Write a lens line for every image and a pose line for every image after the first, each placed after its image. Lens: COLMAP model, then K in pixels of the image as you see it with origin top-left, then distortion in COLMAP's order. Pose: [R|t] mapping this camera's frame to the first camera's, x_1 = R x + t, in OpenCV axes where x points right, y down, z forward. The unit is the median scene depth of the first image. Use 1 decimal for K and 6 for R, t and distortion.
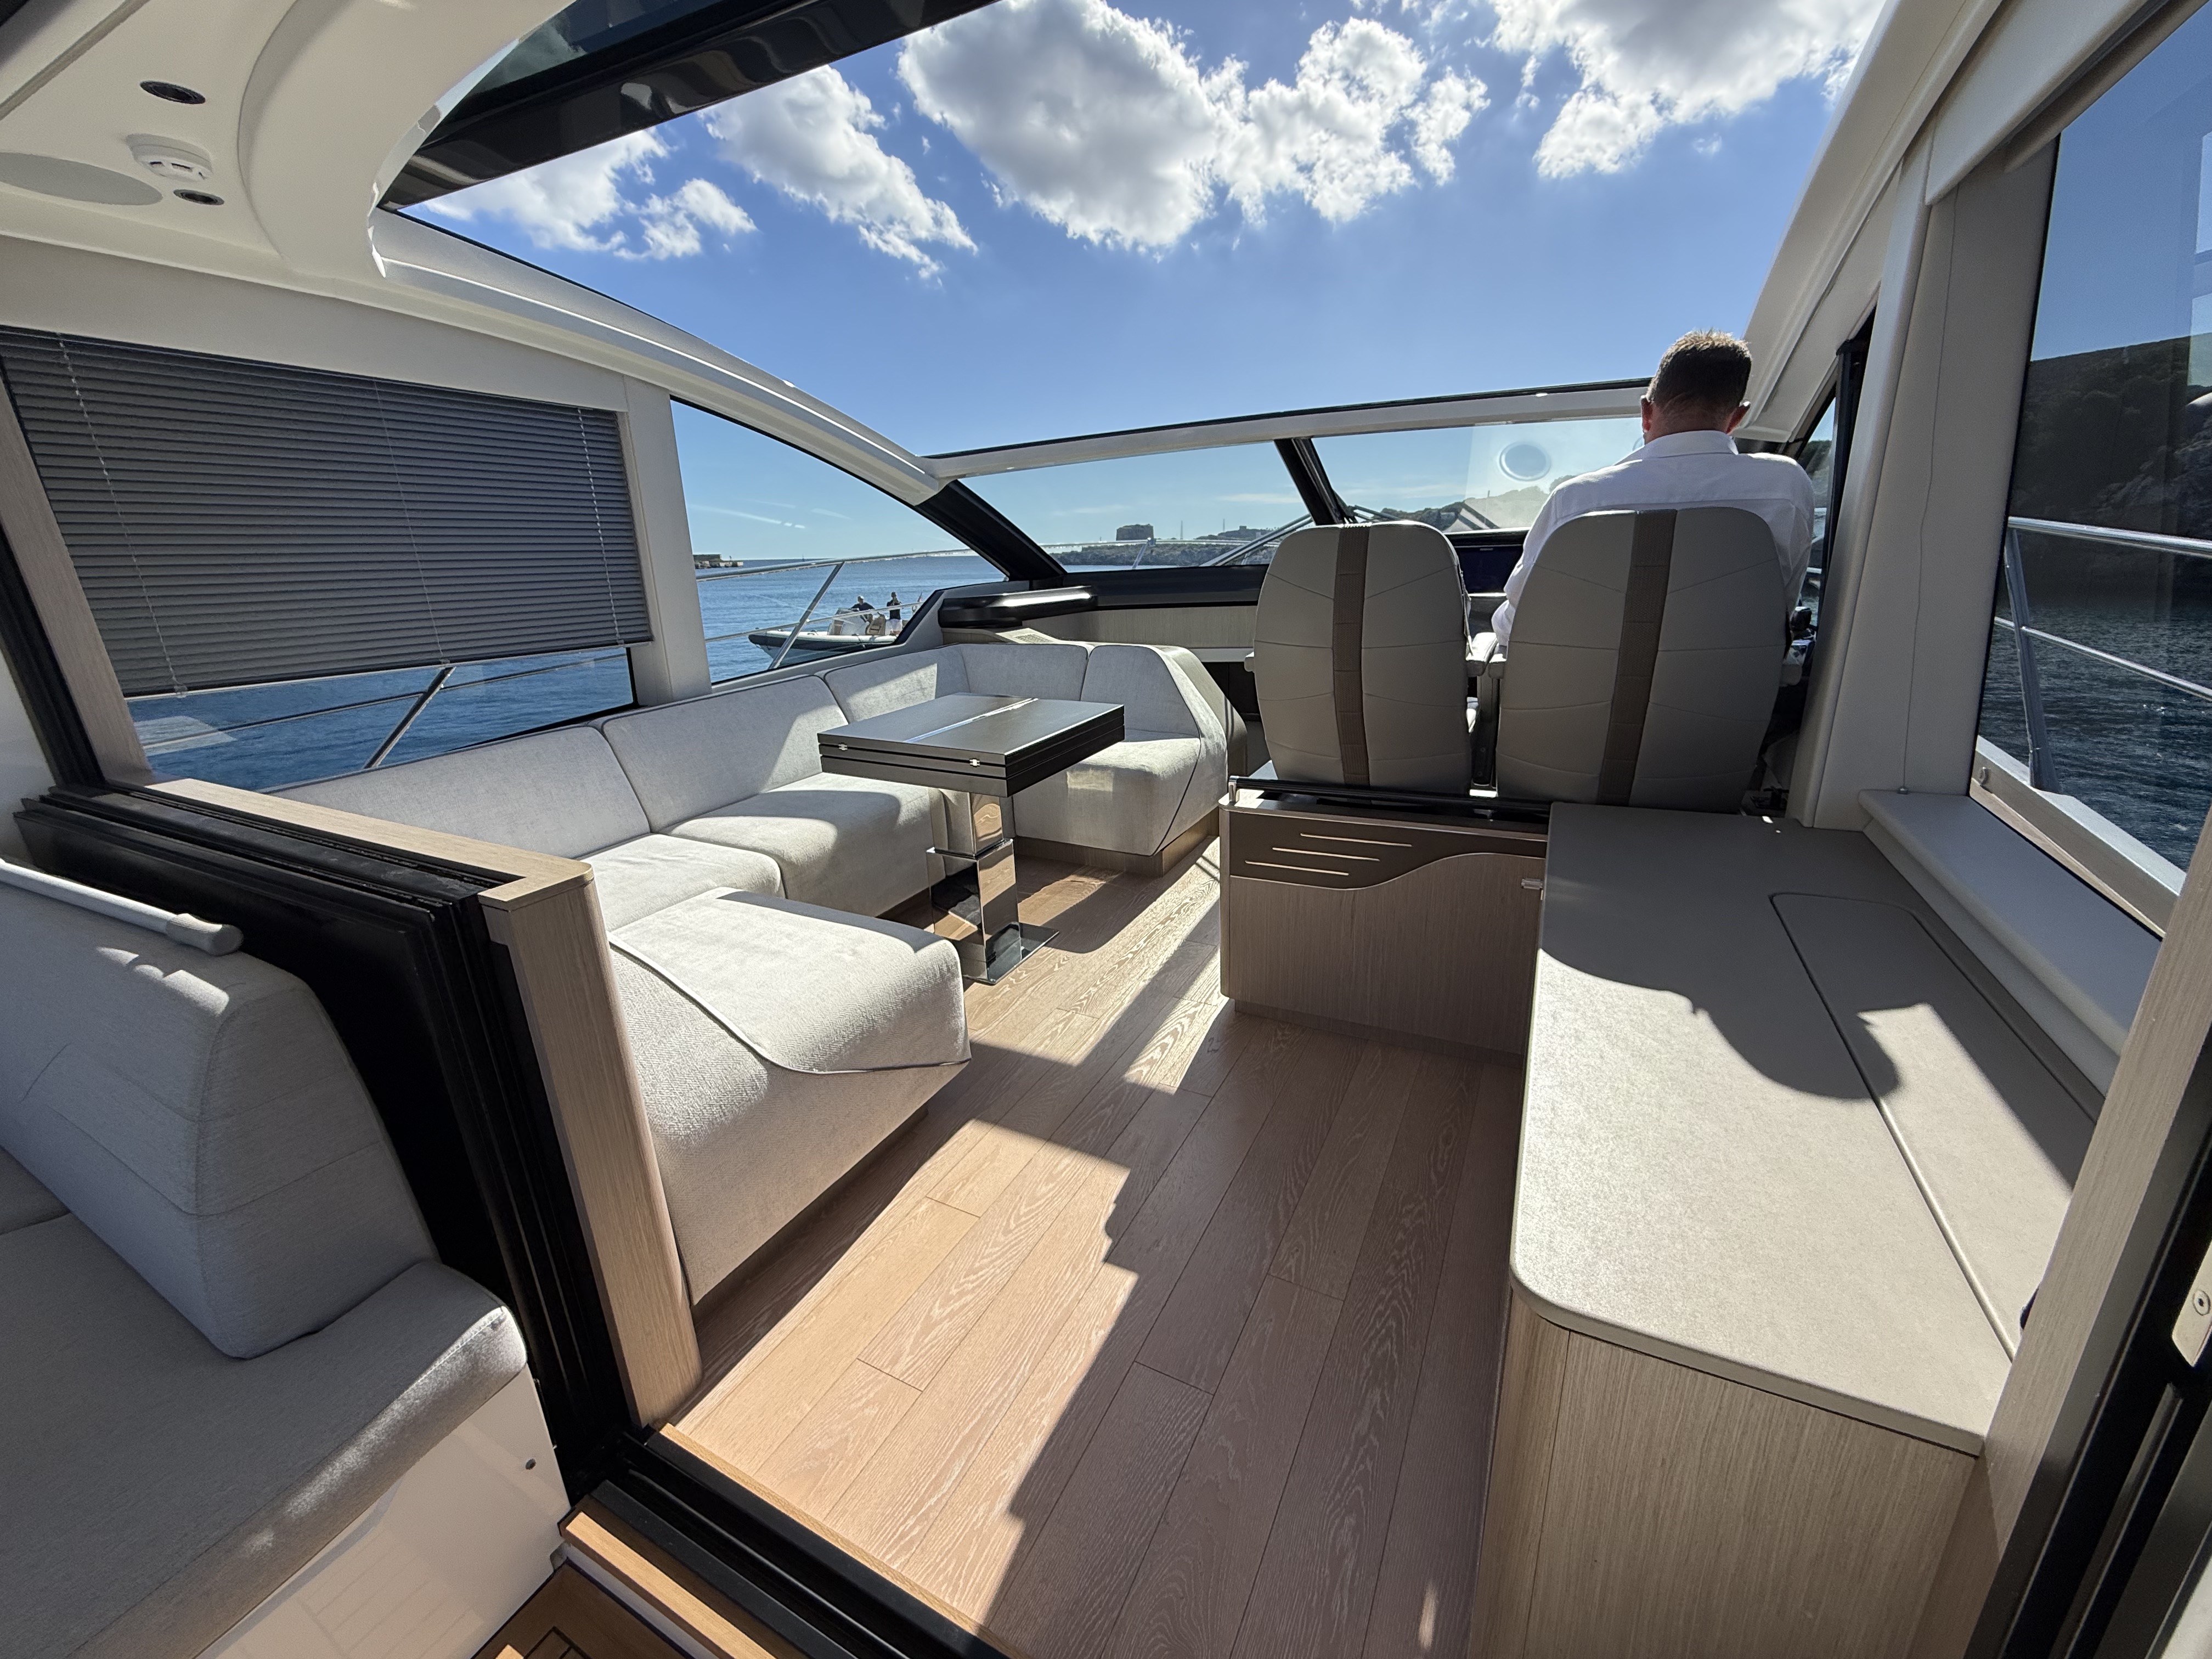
lens RADIAL K [[880.4, 0, 1099.8], [0, 880.4, 841.1], [0, 0, 1]] dist [-0.001306, 0.000417]
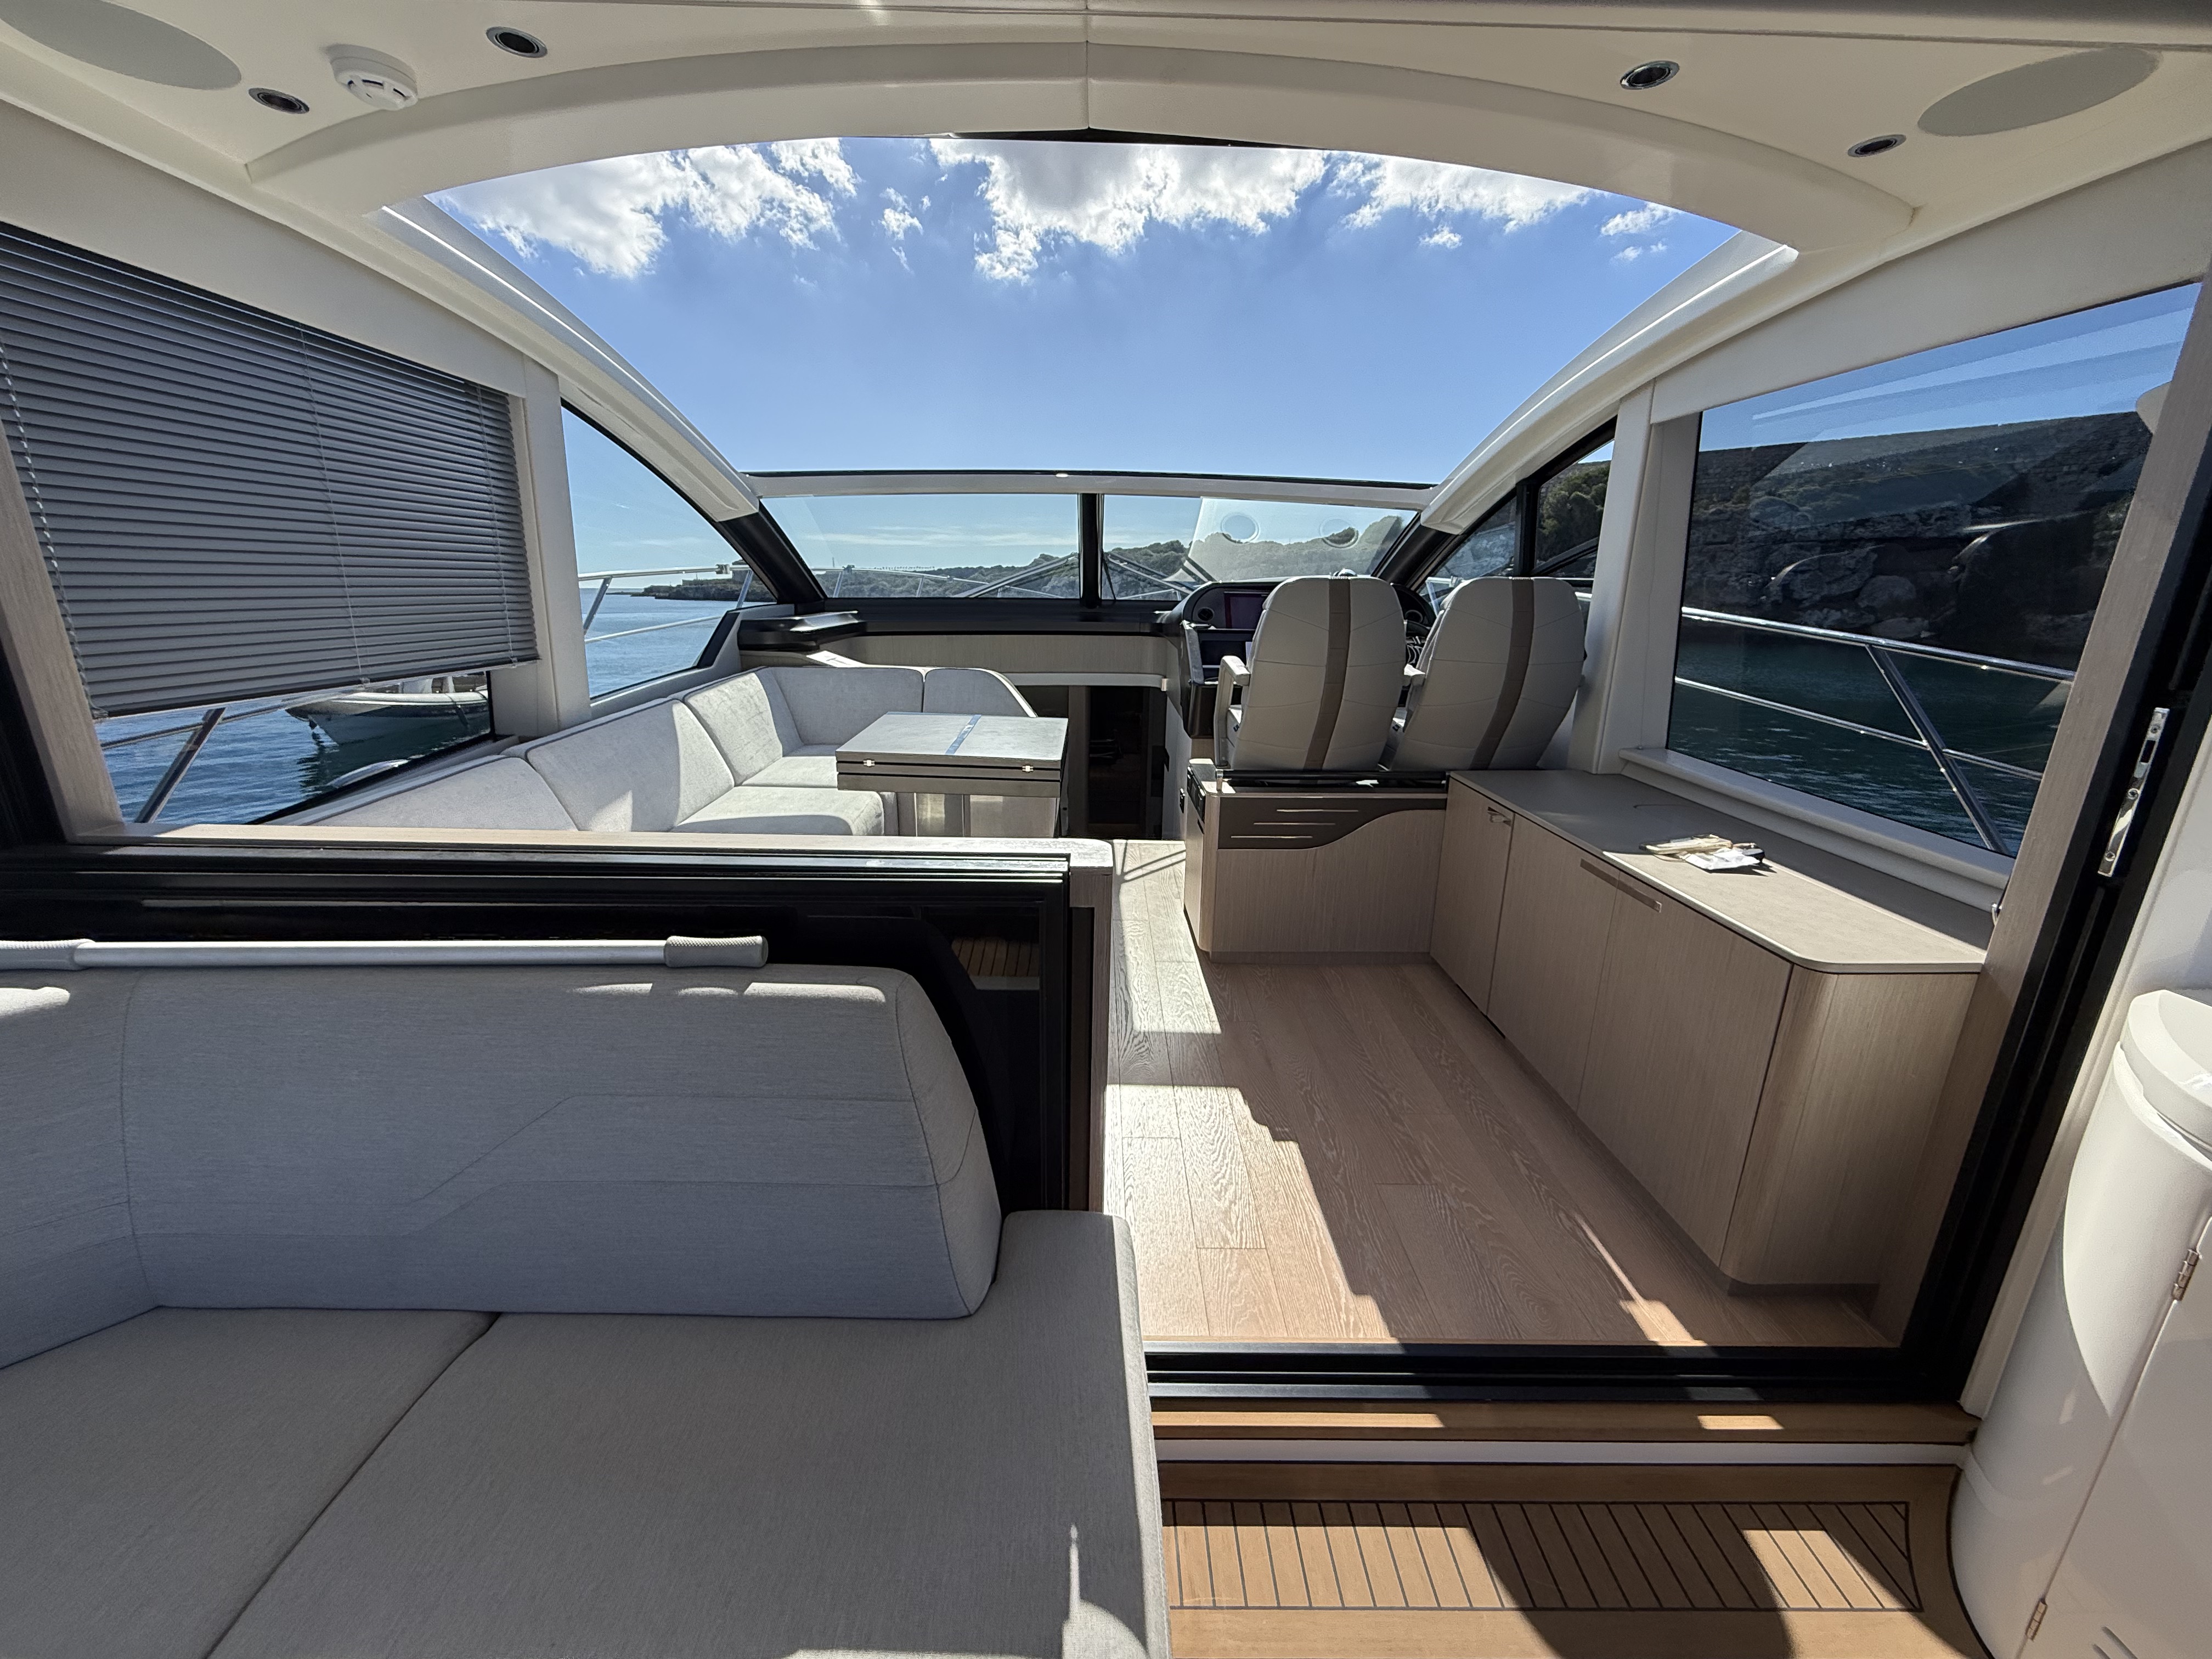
lens RADIAL K [[880.4, 0, 1084.7], [0, 880.4, 841.0], [0, 0, 1]] dist [-0.001306, 0.000417]
pose [[0.882776, -0.088273, 0.461426, -0.356831], [0.104083, 0.994529, -0.008868, 0.011630], [-0.458119, 0.055855, 0.887134, -0.007591]]
